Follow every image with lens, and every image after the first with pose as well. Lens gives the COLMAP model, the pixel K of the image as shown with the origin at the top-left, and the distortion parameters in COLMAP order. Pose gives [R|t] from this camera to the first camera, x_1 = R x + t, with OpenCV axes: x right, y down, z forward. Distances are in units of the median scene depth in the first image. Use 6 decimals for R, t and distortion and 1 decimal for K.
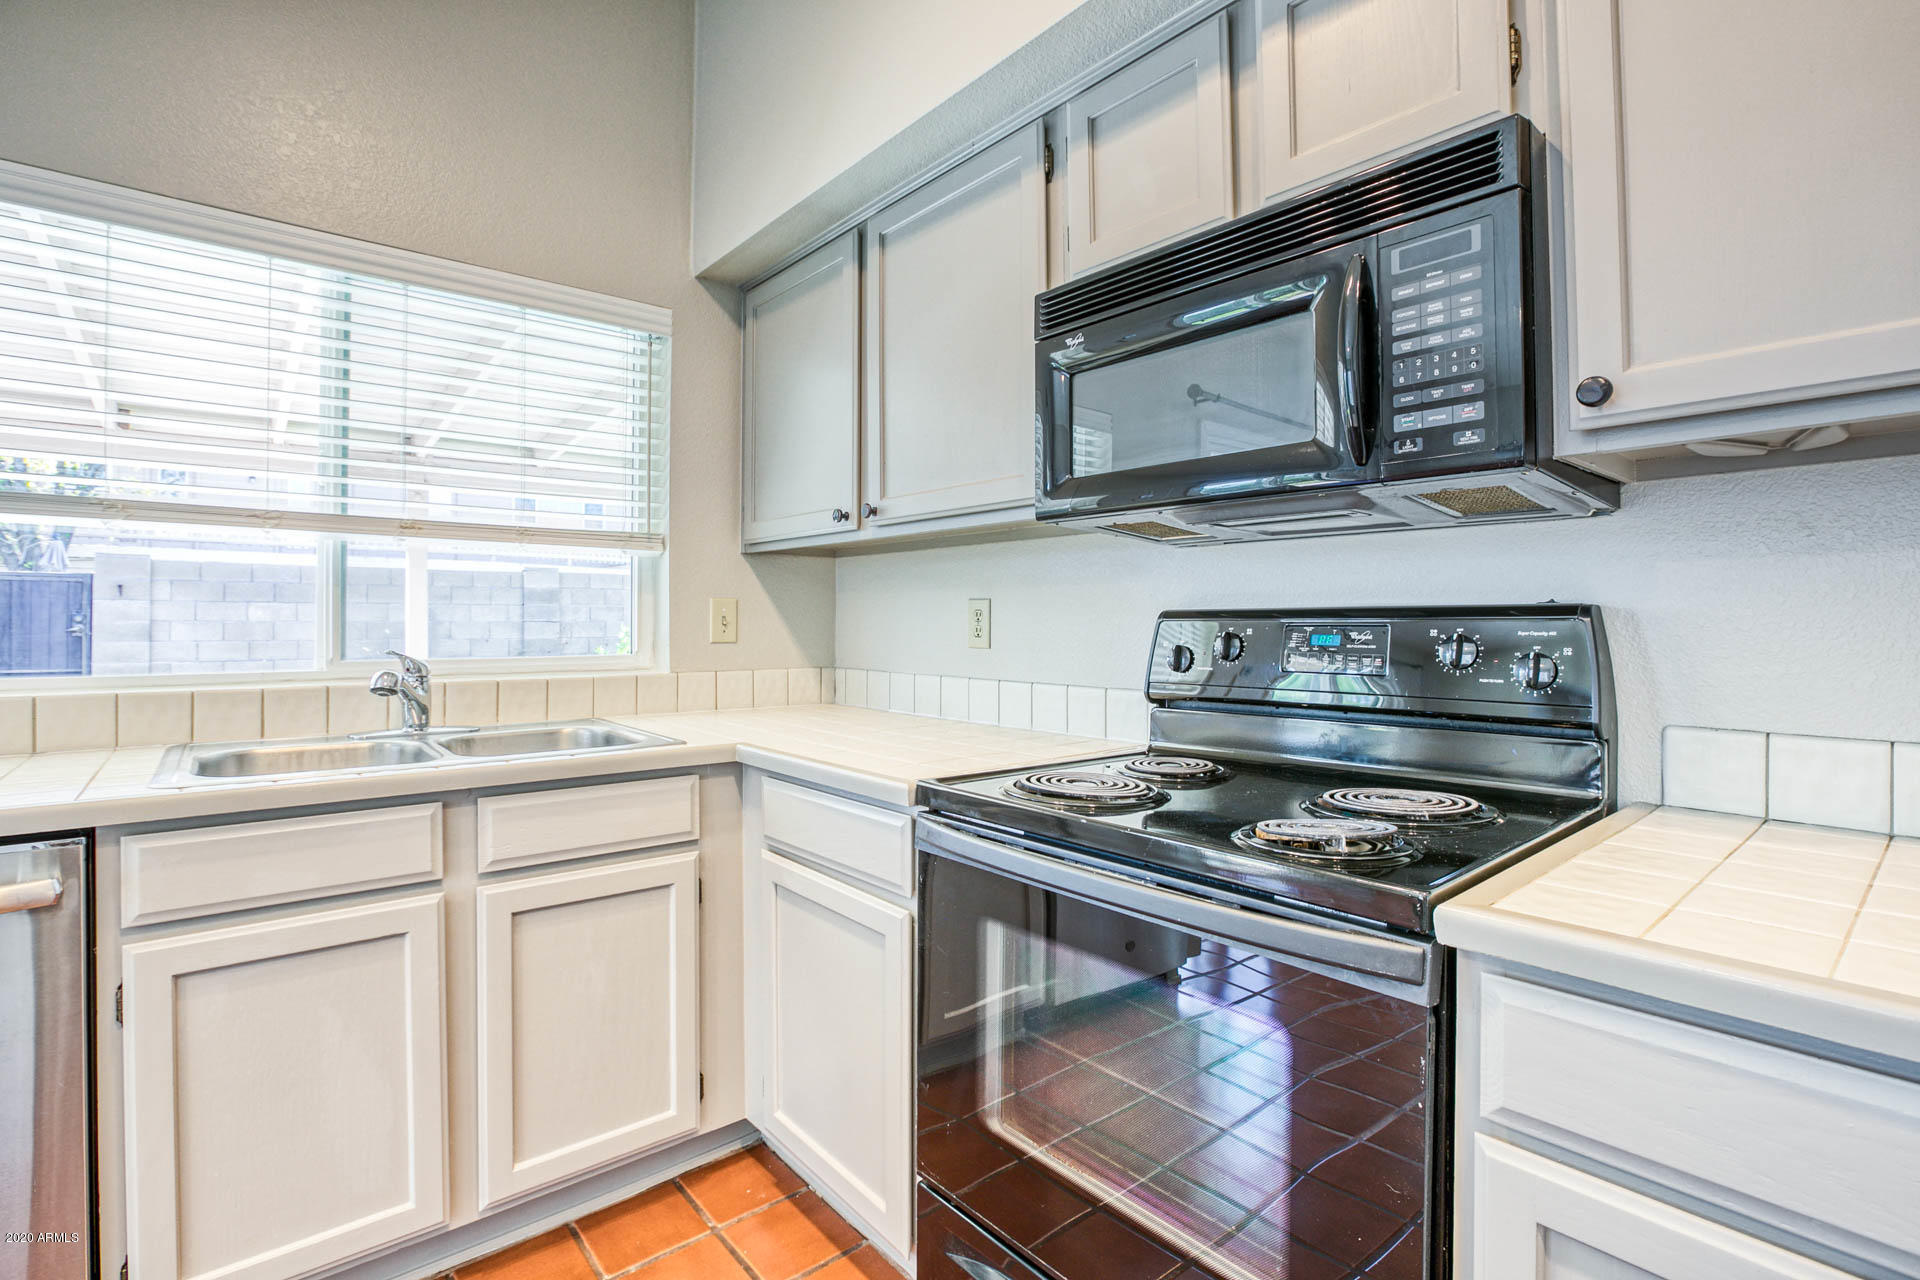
lens RADIAL K [[896.2, 0, 956.7], [0, 896.2, 618.9], [0, 0, 1]] dist [-0.044337, 0.000719]
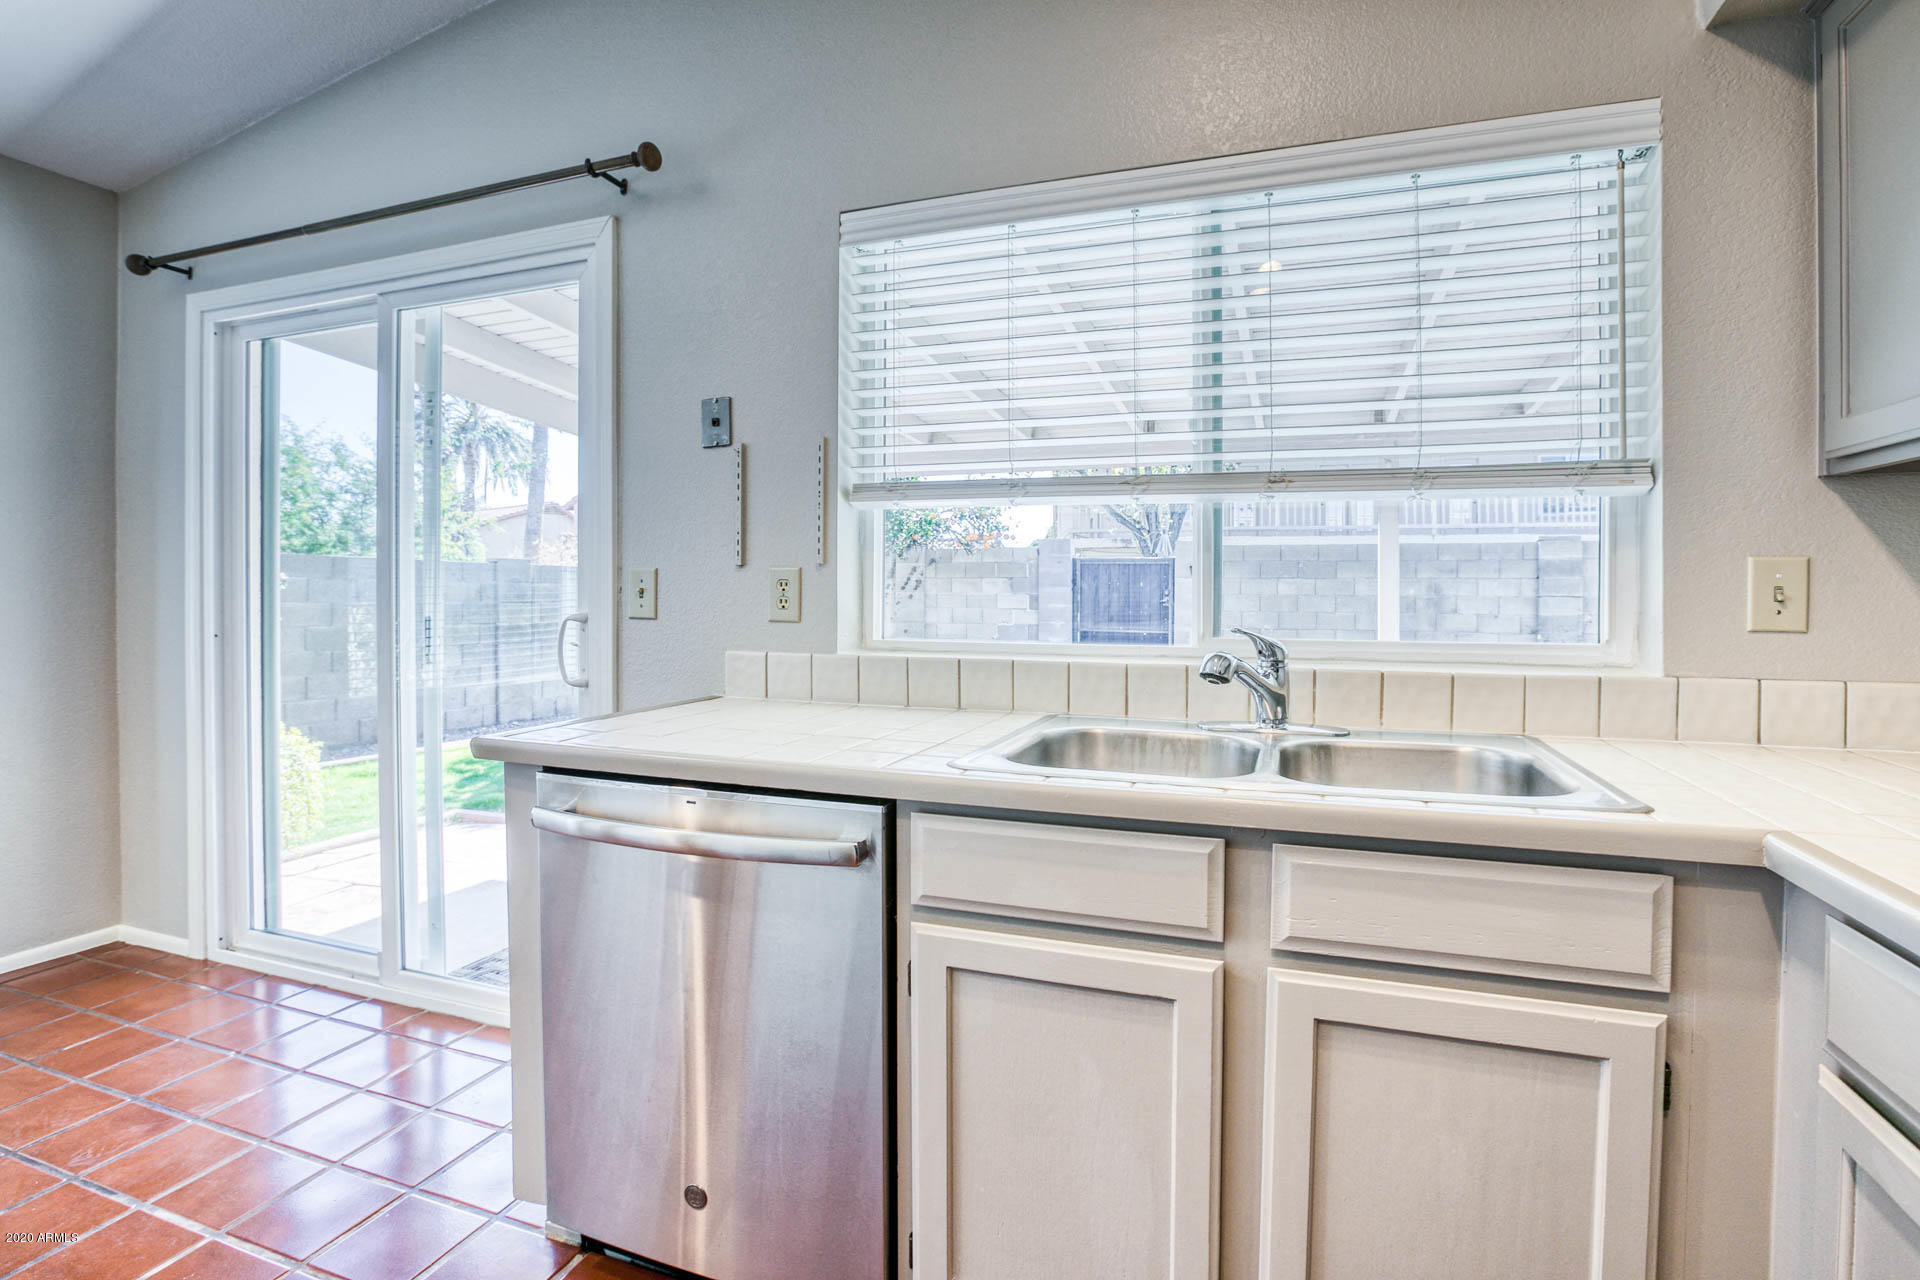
lens RADIAL K [[889.2, 0, 969.7], [0, 889.2, 611.0], [0, 0, 1]] dist [-0.015328, 0.000580]
pose [[0.507181, 0.018289, -0.861646, -0.044407], [-0.001534, 0.999792, 0.020319, 0.002496], [0.861838, -0.008983, 0.507103, 0.340436]]
